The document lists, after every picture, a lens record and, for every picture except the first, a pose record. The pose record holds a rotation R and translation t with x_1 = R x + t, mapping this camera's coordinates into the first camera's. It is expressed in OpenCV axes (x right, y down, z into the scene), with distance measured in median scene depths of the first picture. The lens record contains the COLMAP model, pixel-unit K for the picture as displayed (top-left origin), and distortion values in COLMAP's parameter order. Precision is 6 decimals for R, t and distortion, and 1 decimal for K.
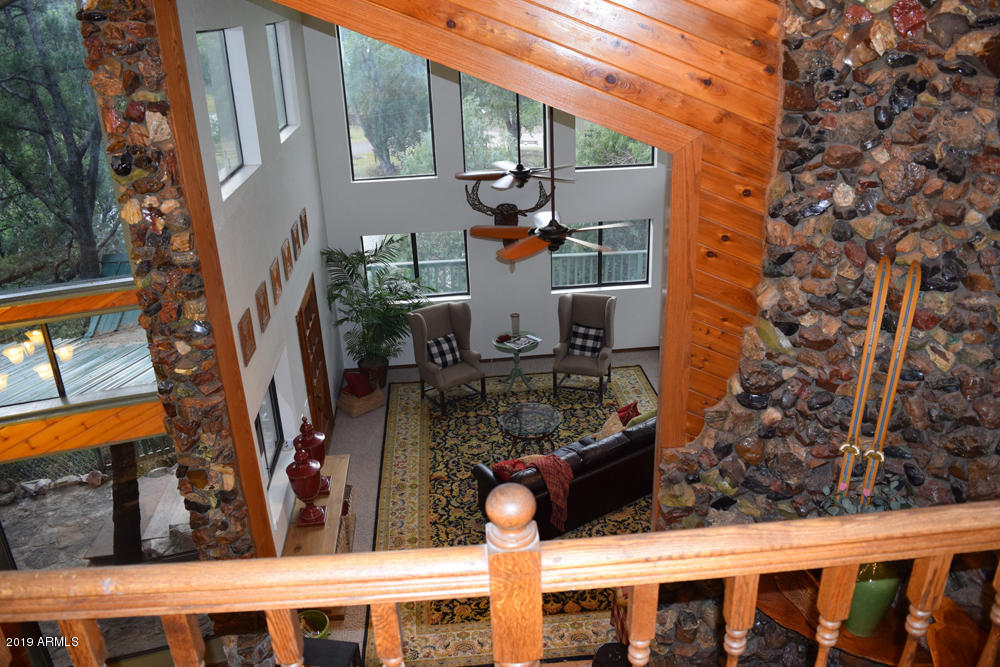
lens RADIAL K [[792.7, 0, 500.0], [0, 792.7, 333.5], [0, 0, 1]] dist [-0.094002, 0.013400]
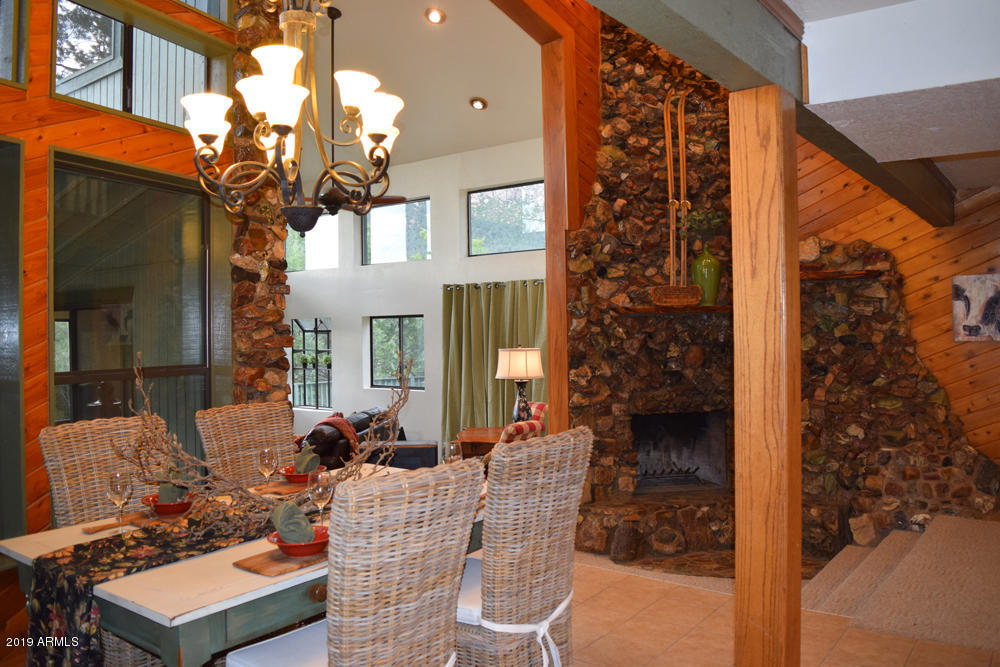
lens RADIAL K [[792.7, 0, 500.0], [0, 792.7, 333.5], [0, 0, 1]] dist [-0.094002, 0.013400]
pose [[0.663024, 0.027891, 0.748079, -1.032739], [0.279110, 0.918040, -0.281604, 0.738741], [-0.694620, 0.395506, 0.600897, 0.285856]]
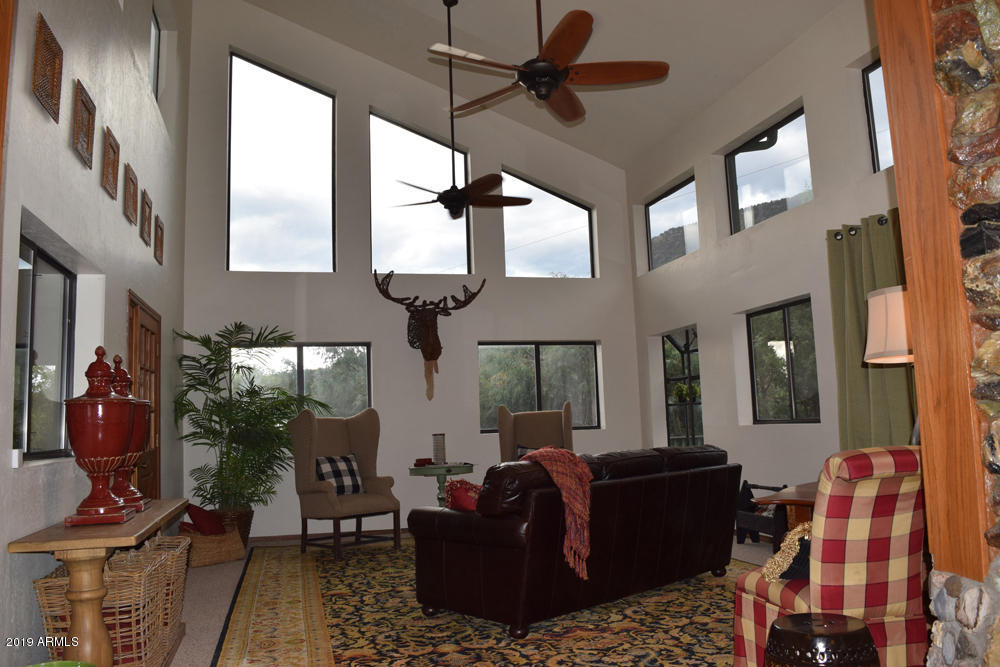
lens RADIAL K [[792.7, 0, 500.0], [0, 792.7, 333.5], [0, 0, 1]] dist [-0.094002, 0.013400]
pose [[0.985071, 0.019263, 0.171068, -0.130934], [0.068254, 0.868573, -0.490837, 0.651326], [-0.158039, 0.495186, 0.854292, 0.822717]]
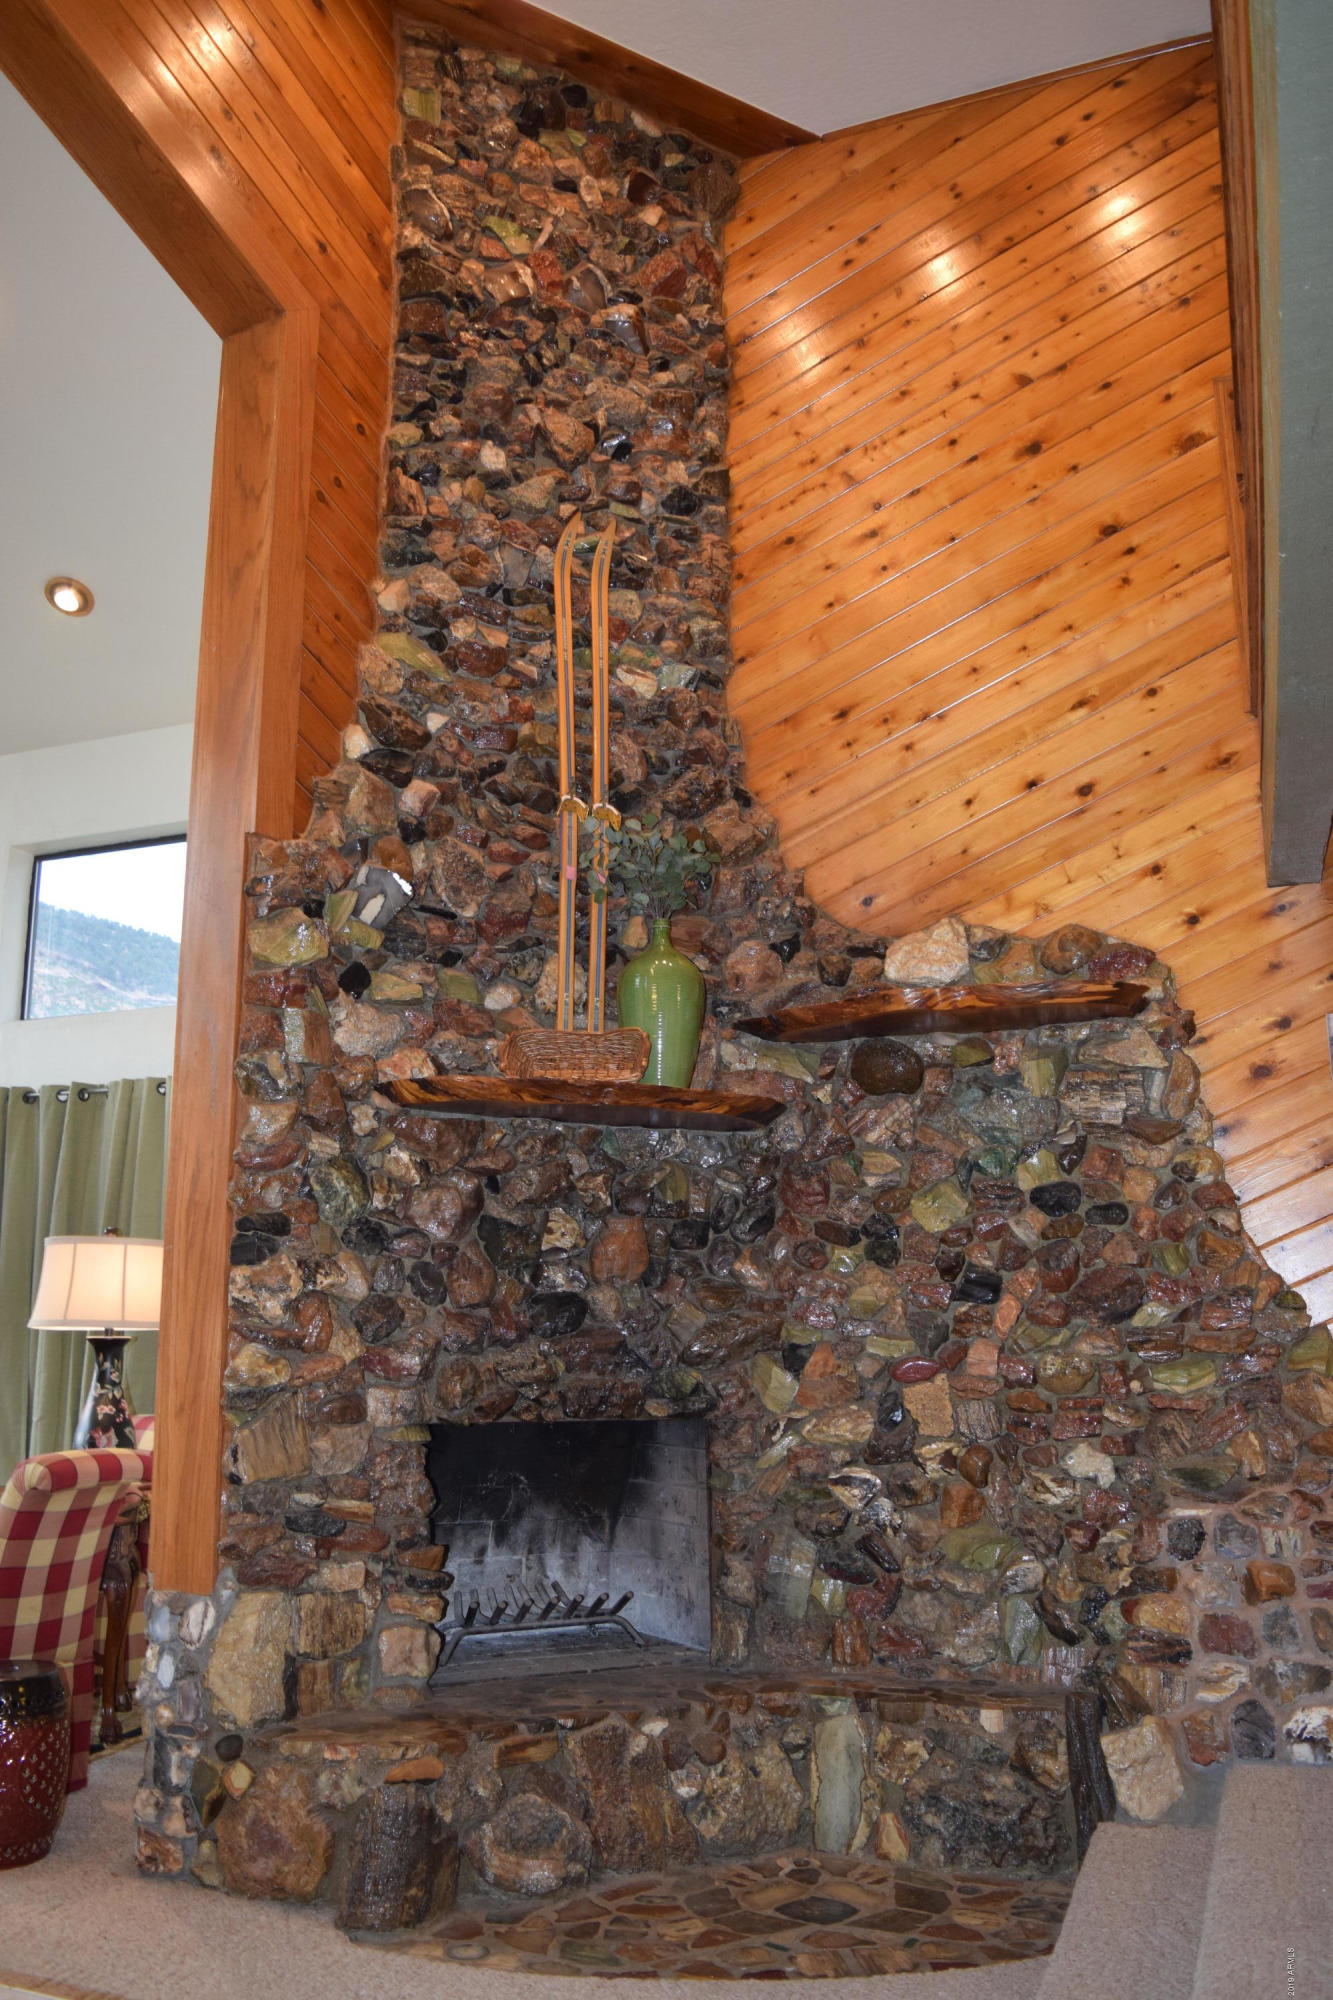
lens RADIAL K [[1585.4, 0, 666.5], [0, 1585.4, 1000.0], [0, 0, 1]] dist [-0.094002, 0.013400]
pose [[0.420722, 0.226999, 0.878330, -0.535851], [0.339748, 0.858302, -0.384563, 0.720094], [-0.841168, 0.460205, 0.283985, 0.588039]]
